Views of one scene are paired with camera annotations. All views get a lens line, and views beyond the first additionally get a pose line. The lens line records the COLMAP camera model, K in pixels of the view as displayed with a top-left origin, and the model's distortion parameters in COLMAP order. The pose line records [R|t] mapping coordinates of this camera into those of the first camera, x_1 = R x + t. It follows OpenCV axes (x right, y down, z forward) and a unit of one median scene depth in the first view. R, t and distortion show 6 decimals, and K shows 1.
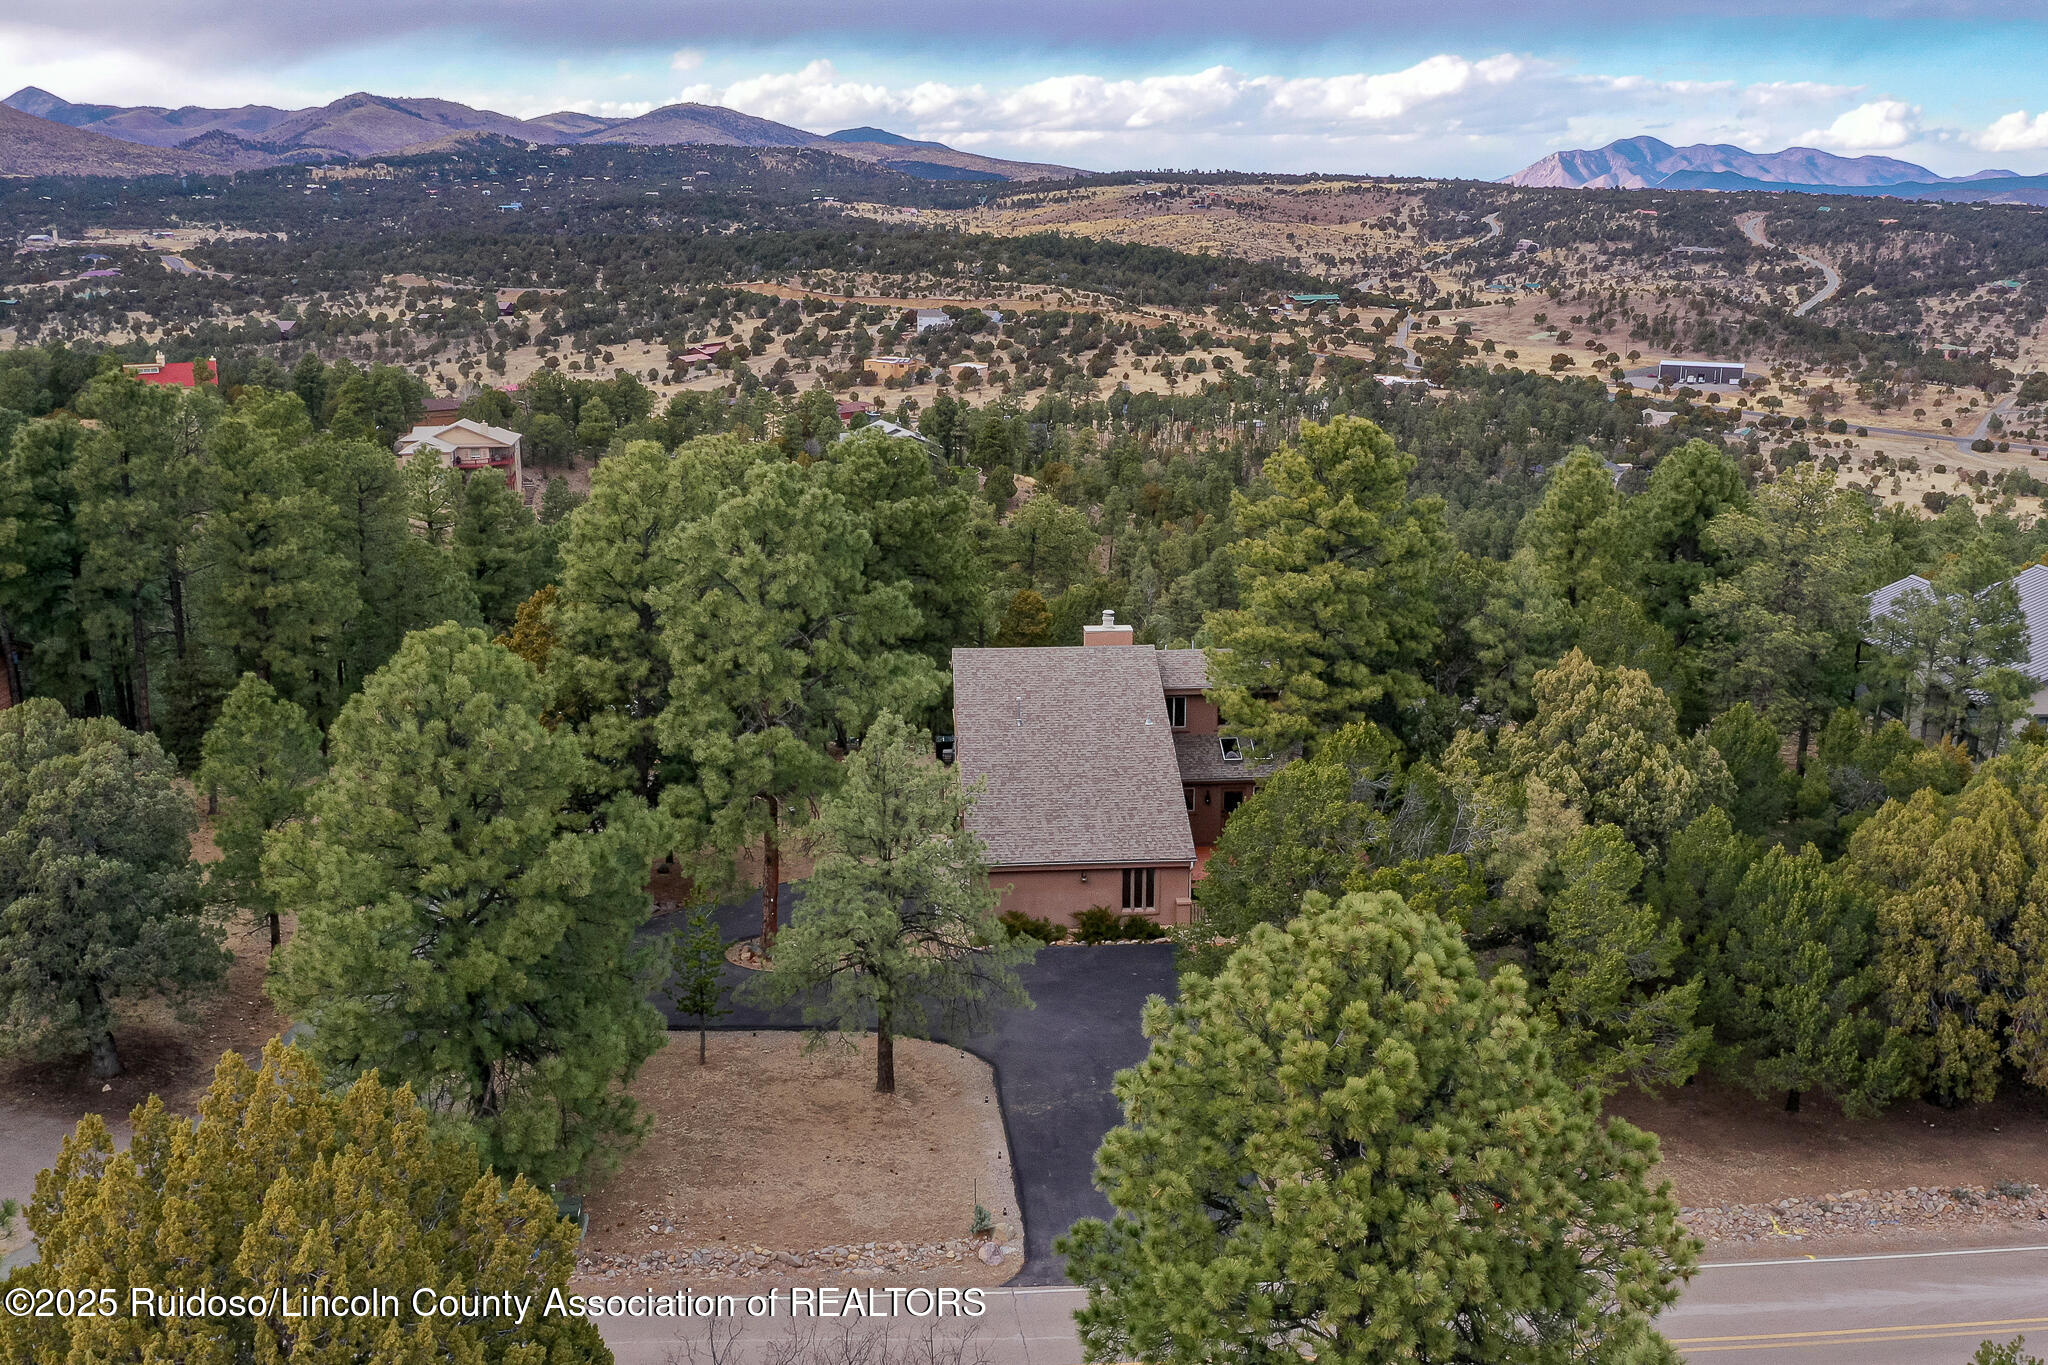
lens RADIAL K [[1624.8, 0, 1017.7], [0, 1624.8, 682.6], [0, 0, 1]] dist [0.001441, -0.002090]
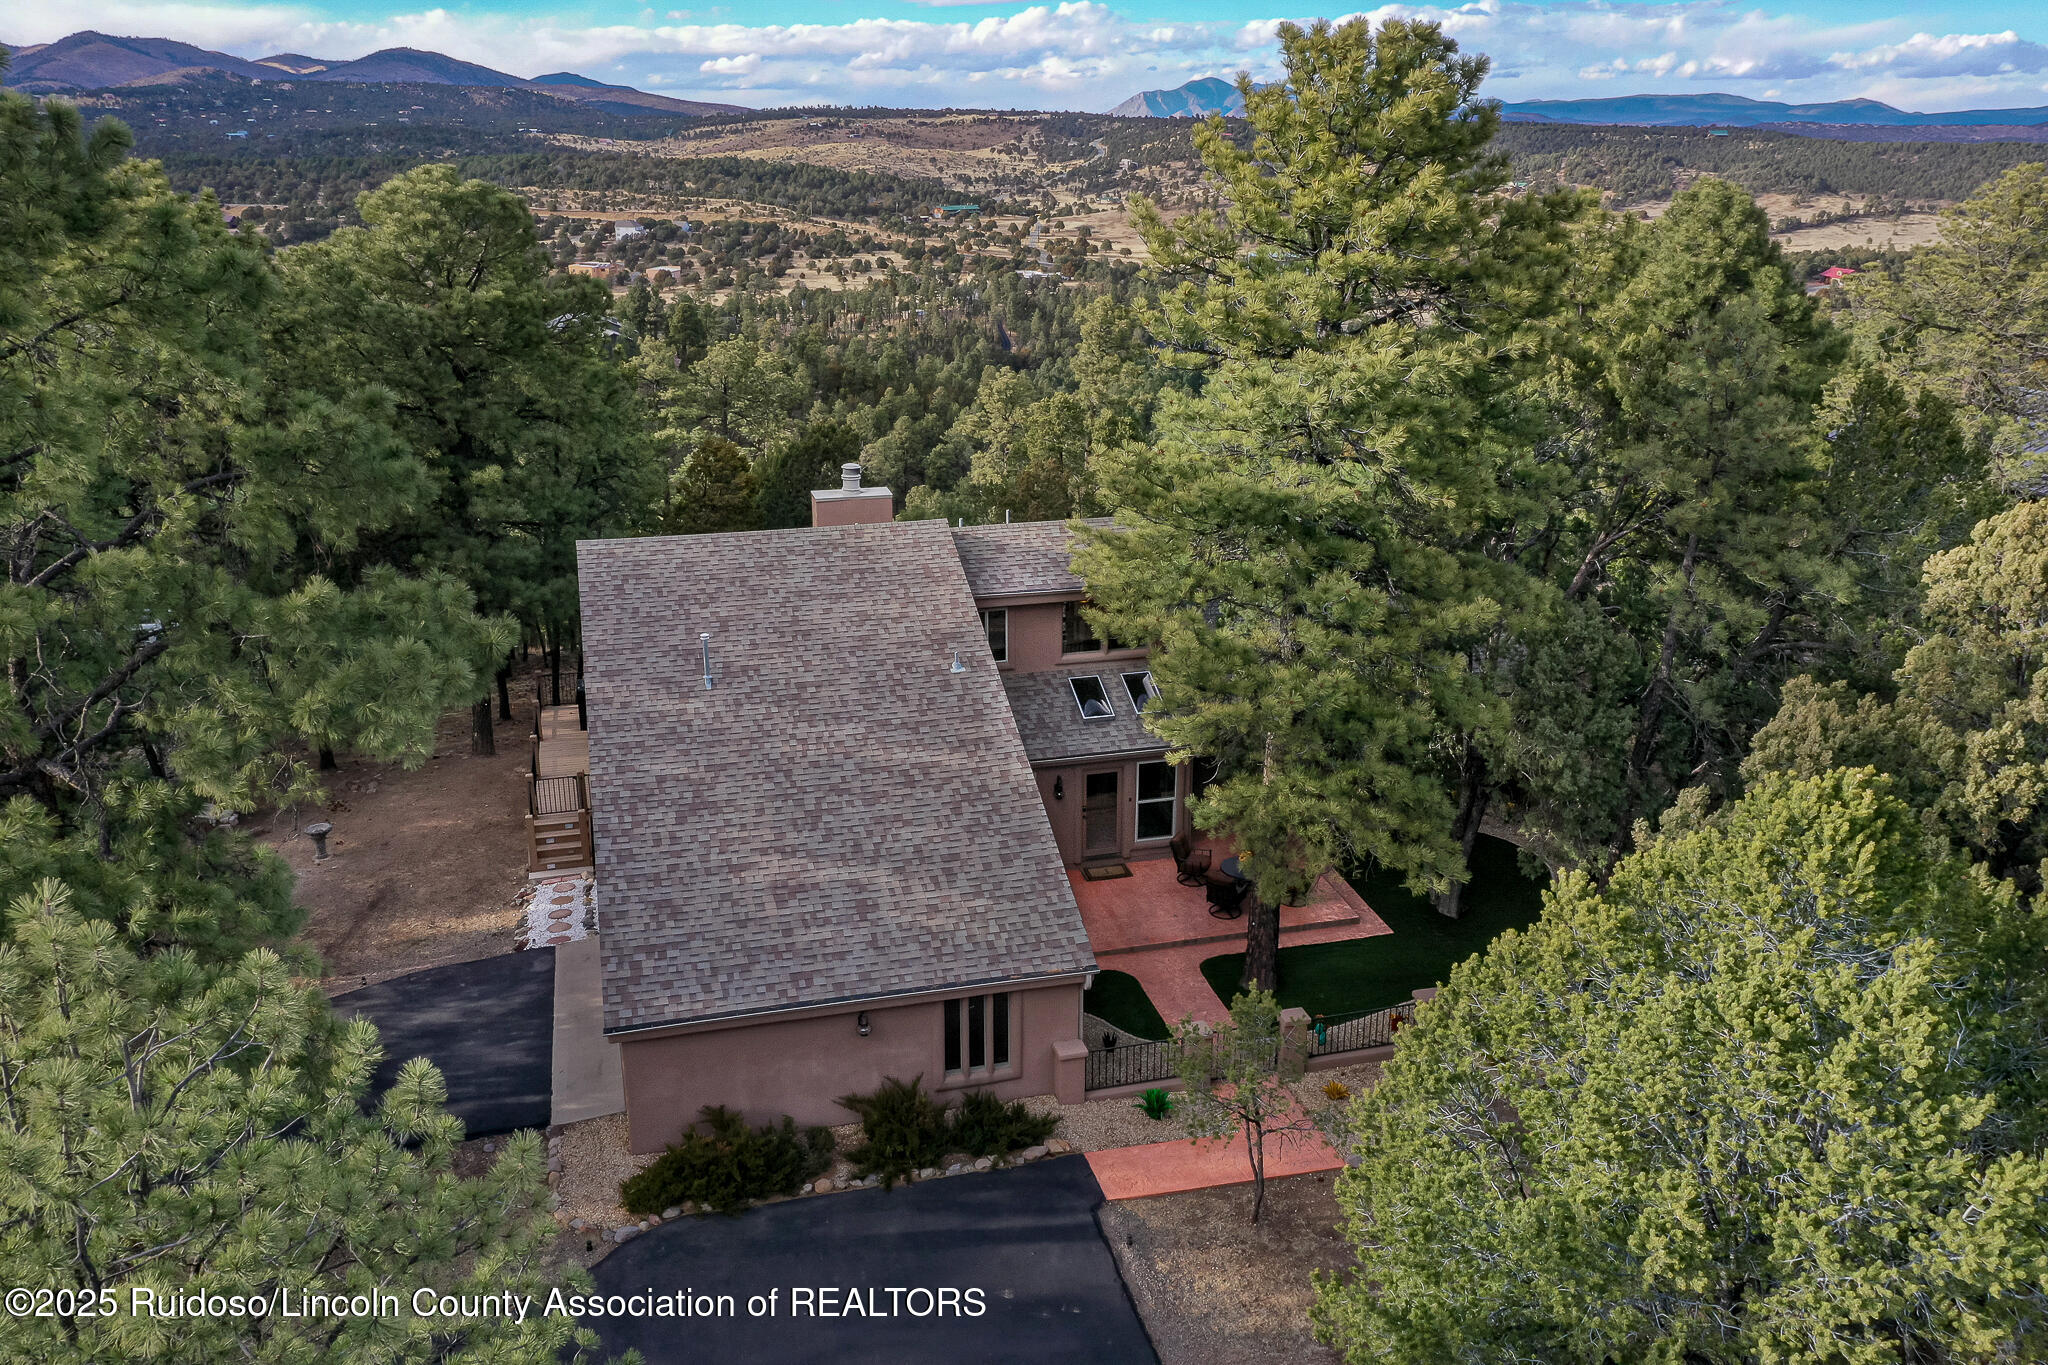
lens RADIAL K [[1640.9, 0, 1021.1], [0, 1640.9, 680.8], [0, 0, 1]] dist [0.003168, 0.225923]
pose [[0.982294, -0.058865, 0.177855, -0.006443], [0.044527, 0.995508, 0.083559, 0.008685], [-0.181975, -0.074160, 0.980503, -0.215323]]
